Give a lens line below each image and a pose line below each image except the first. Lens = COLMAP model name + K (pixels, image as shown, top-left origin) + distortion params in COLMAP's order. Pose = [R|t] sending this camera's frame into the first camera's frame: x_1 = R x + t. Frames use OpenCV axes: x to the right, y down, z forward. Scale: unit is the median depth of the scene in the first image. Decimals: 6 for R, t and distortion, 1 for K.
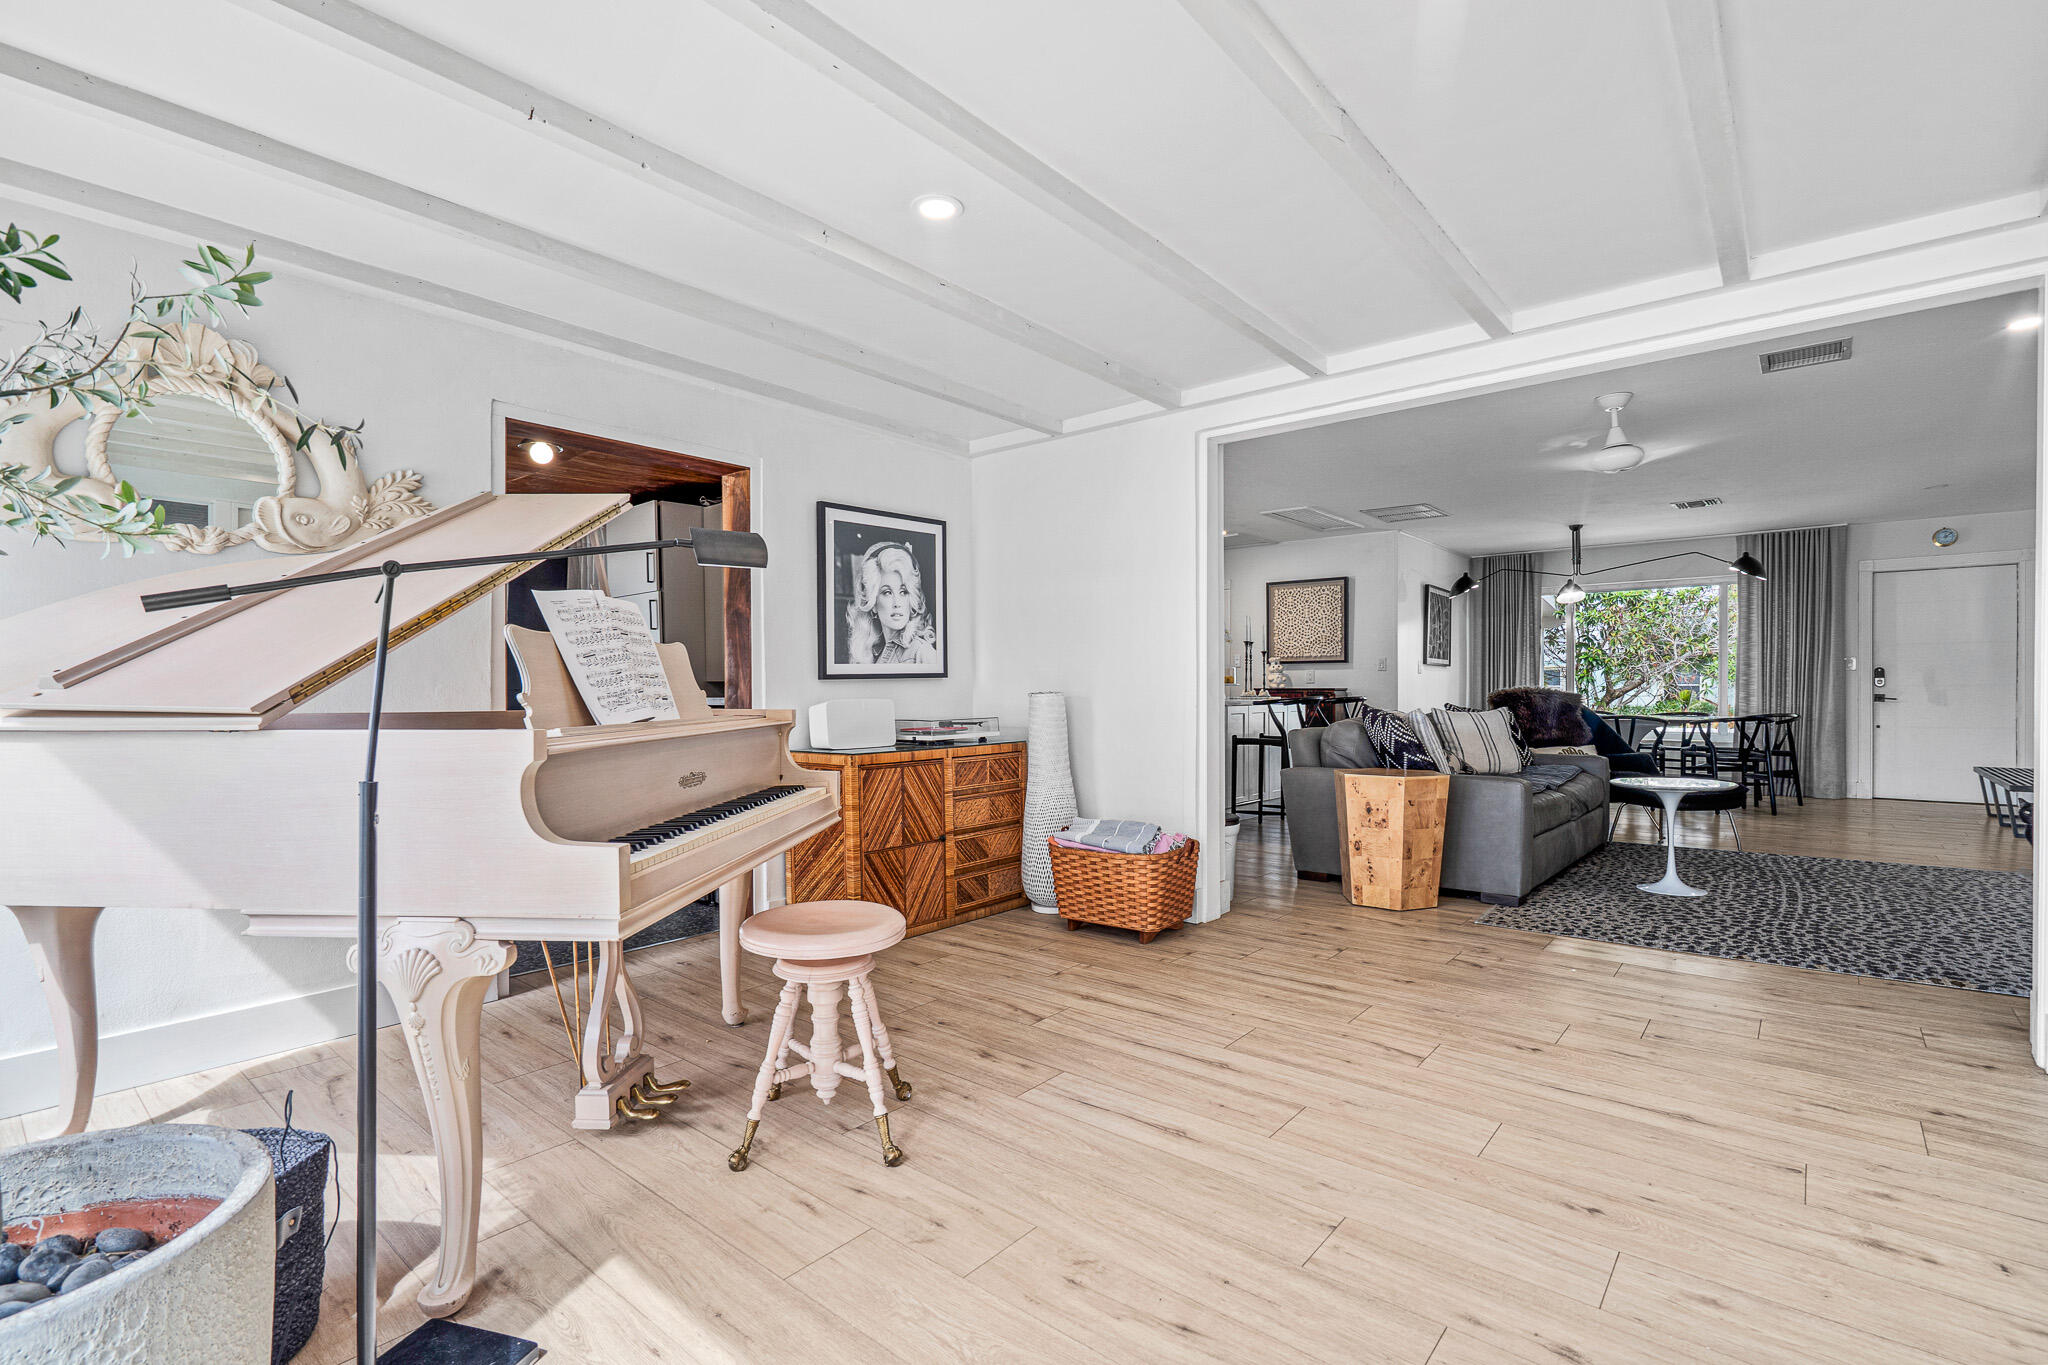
lens RADIAL K [[944.2, 0, 1005.1], [0, 944.2, 697.0], [0, 0, 1]] dist [-0.001709, 0.001342]
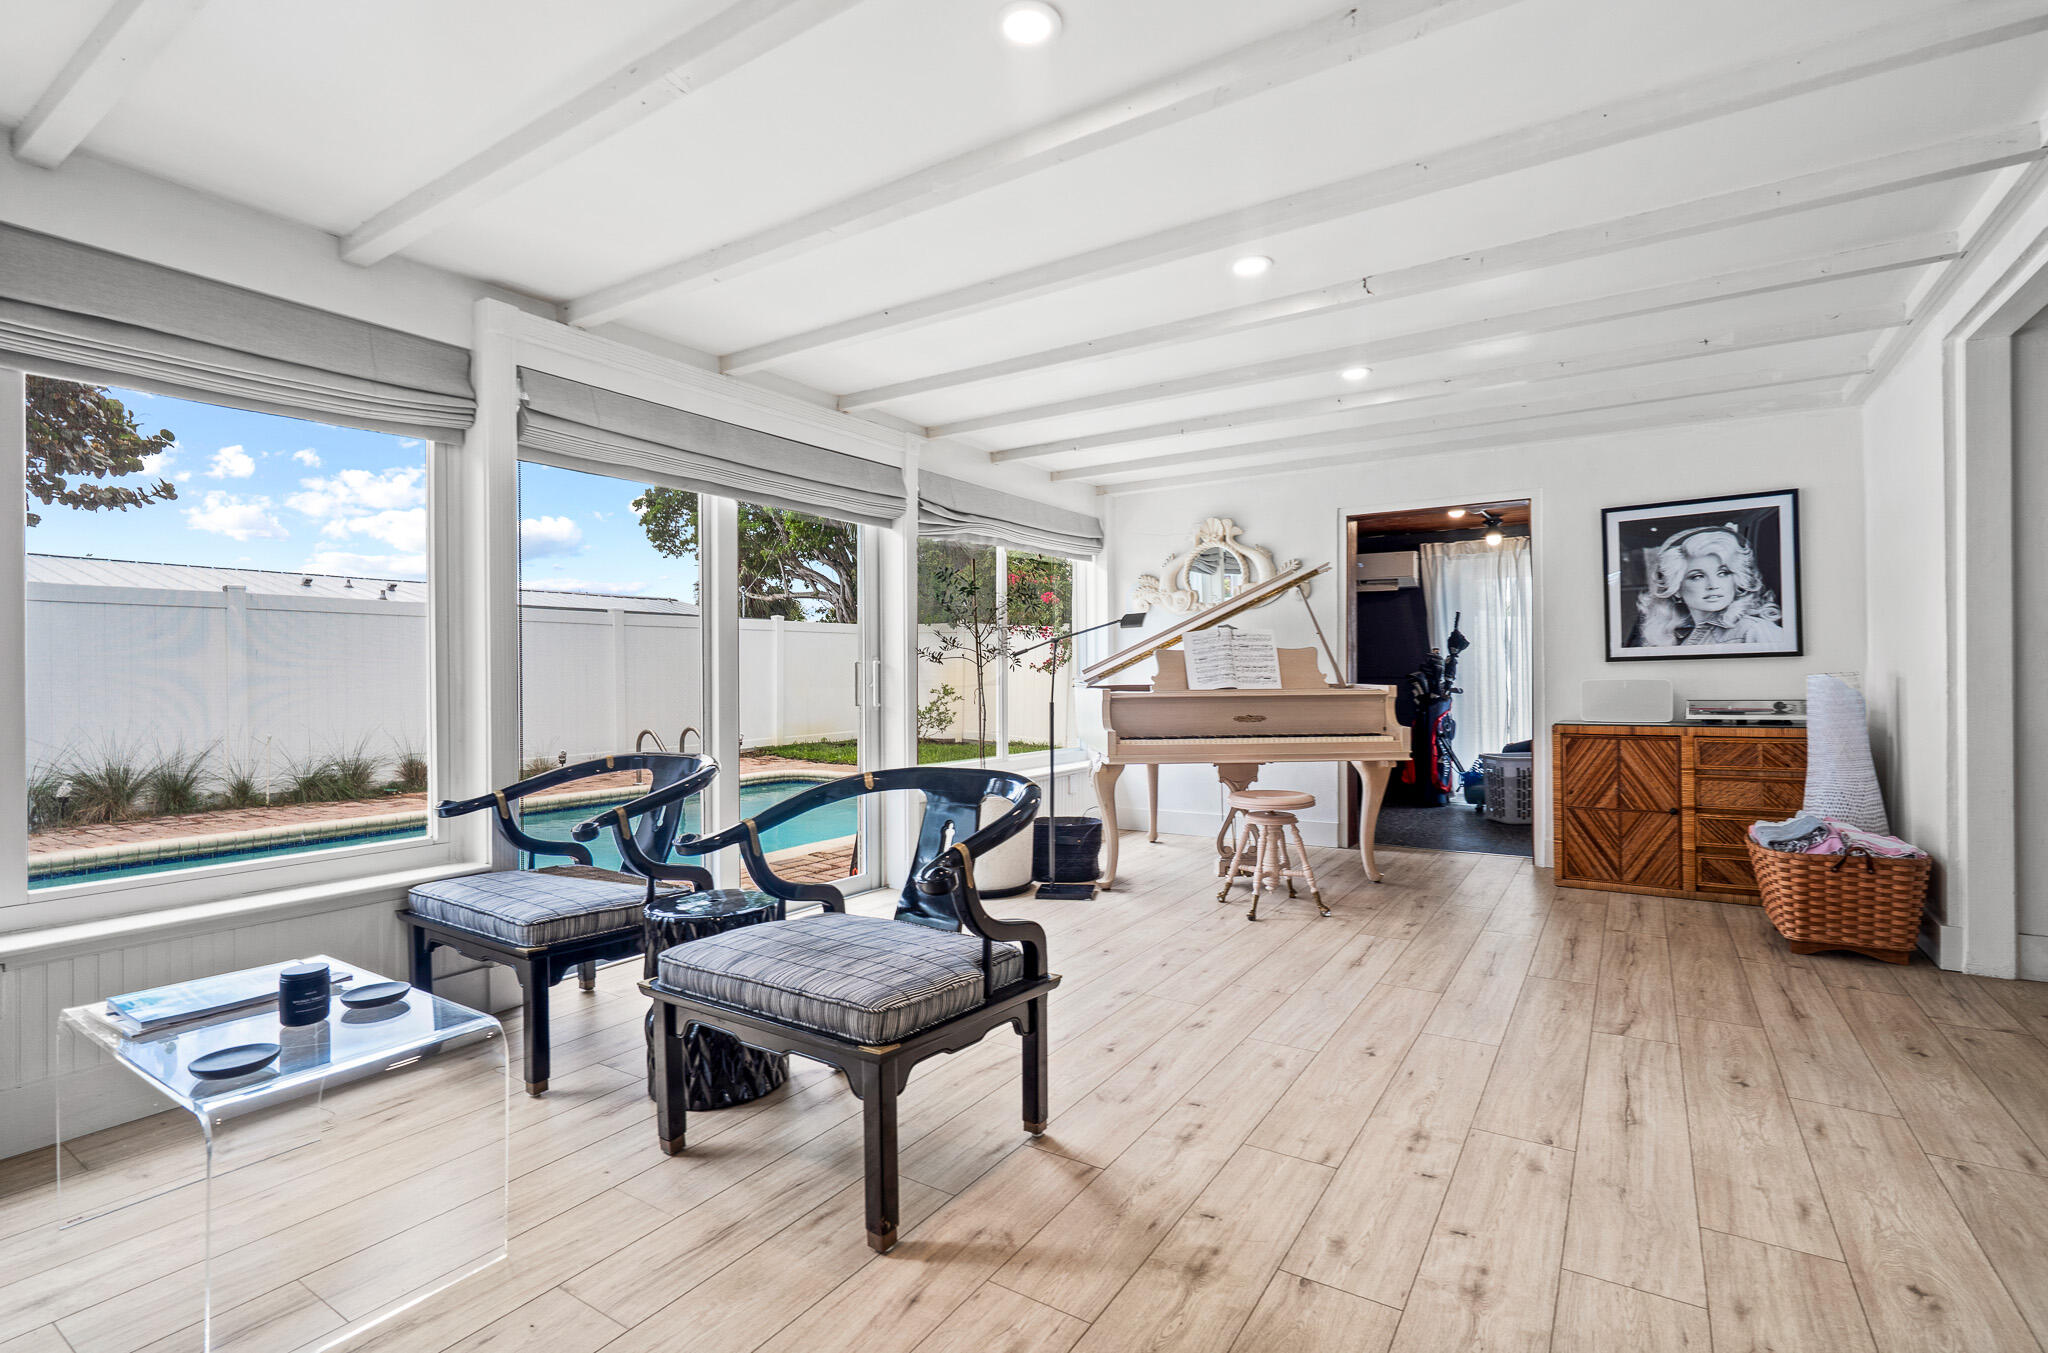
lens RADIAL K [[944.2, 0, 1036.6], [0, 944.2, 669.1], [0, 0, 1]] dist [-0.001709, 0.001342]
pose [[0.138174, -0.003386, -0.990402, 0.869319], [-0.001218, 0.999993, -0.003589, -0.004601], [0.990407, 0.001703, 0.138168, 0.148656]]
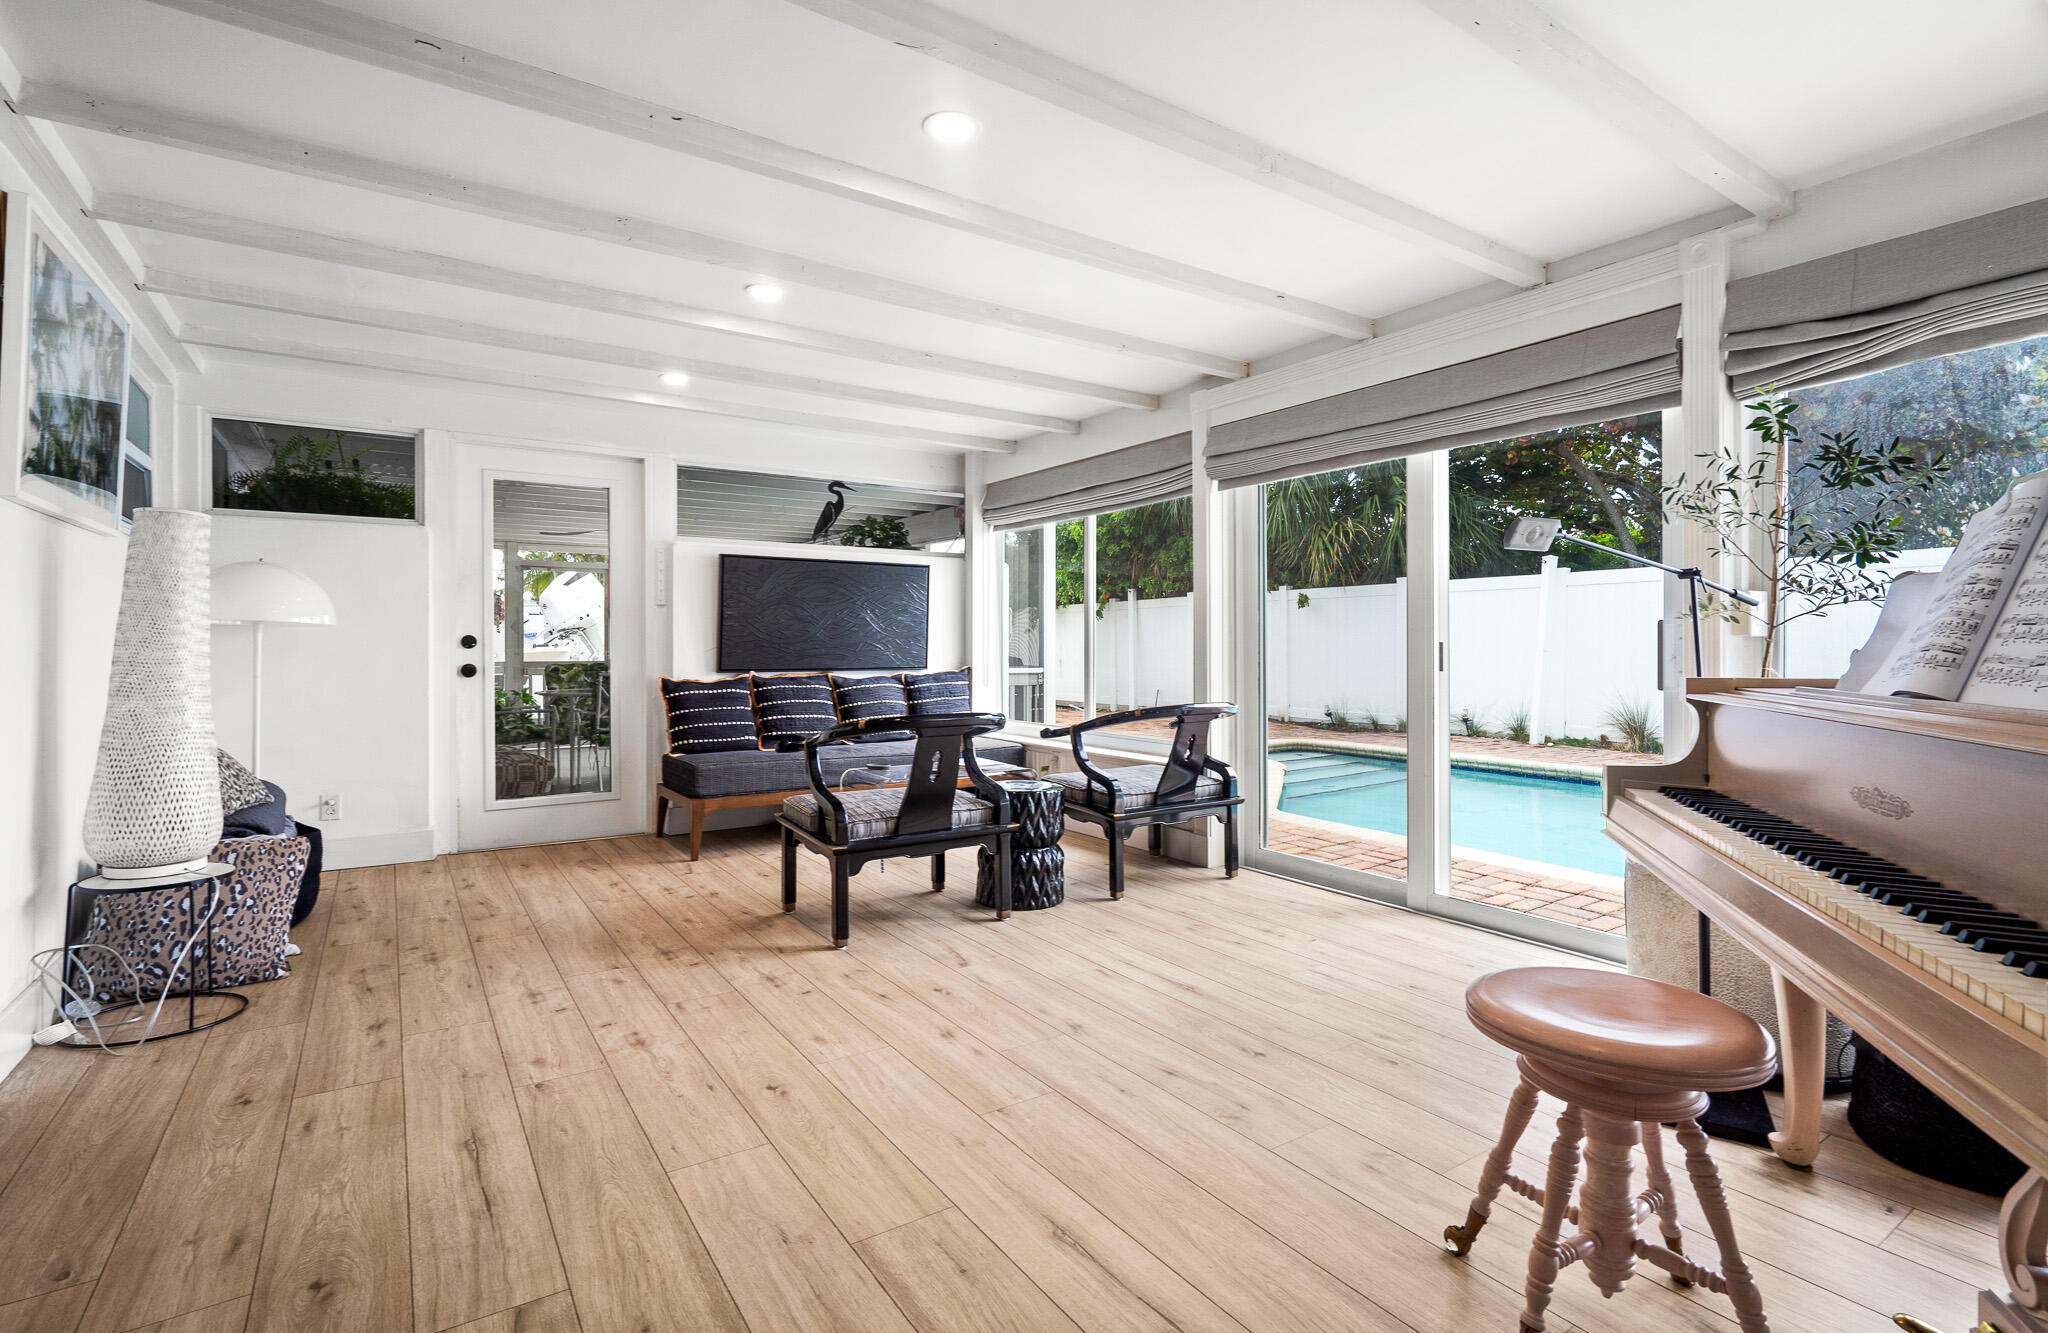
lens RADIAL K [[935.3, 0, 1009.6], [0, 935.3, 652.7], [0, 0, 1]] dist [-0.005178, -0.000879]
pose [[-0.962386, 0.001629, 0.271682, 0.013040], [0.005781, 0.999878, 0.014485, -0.003114], [-0.271625, 0.015511, -0.962278, 0.915381]]
